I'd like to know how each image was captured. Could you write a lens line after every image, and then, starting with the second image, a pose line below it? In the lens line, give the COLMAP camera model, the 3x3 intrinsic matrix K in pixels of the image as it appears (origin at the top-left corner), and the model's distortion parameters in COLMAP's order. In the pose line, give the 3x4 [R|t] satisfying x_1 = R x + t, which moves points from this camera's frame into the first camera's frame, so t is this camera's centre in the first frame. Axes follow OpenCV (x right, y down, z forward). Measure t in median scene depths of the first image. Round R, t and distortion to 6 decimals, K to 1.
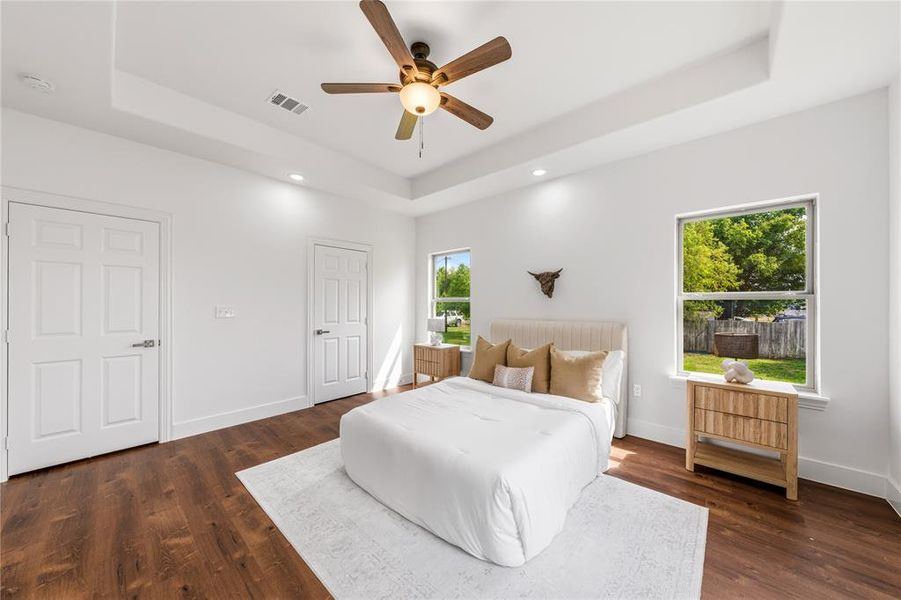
lens RADIAL K [[313.7, 0, 451.1], [0, 313.7, 300.9], [0, 0, 1]] dist [0.002217, 0.000292]
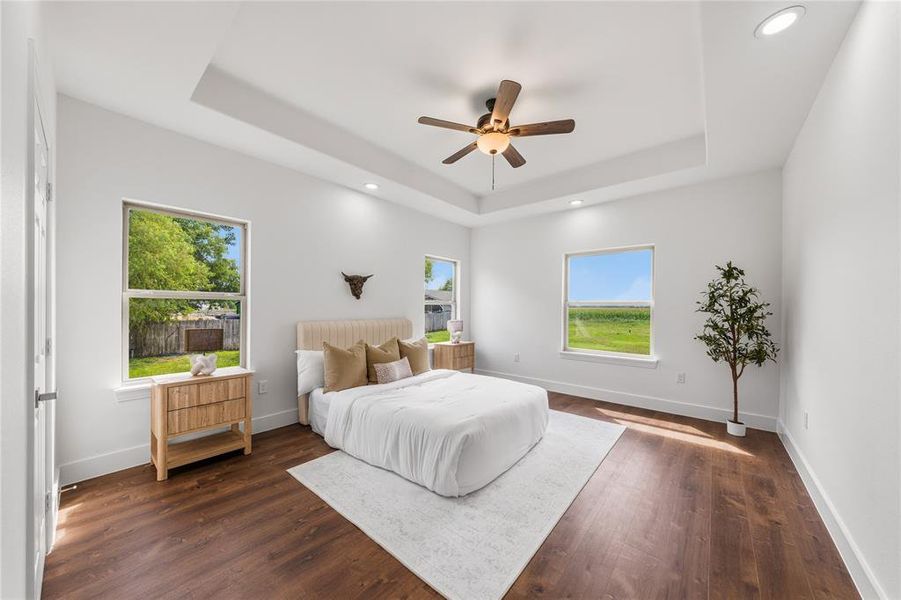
lens RADIAL K [[313.7, 0, 451.2], [0, 313.7, 308.0], [0, 0, 1]] dist [0.002217, 0.000292]
pose [[-0.024098, -0.006499, 0.999688, -0.207302], [-0.020649, 0.999769, 0.006002, 0.001839], [-0.999496, -0.020498, -0.024226, 0.183217]]
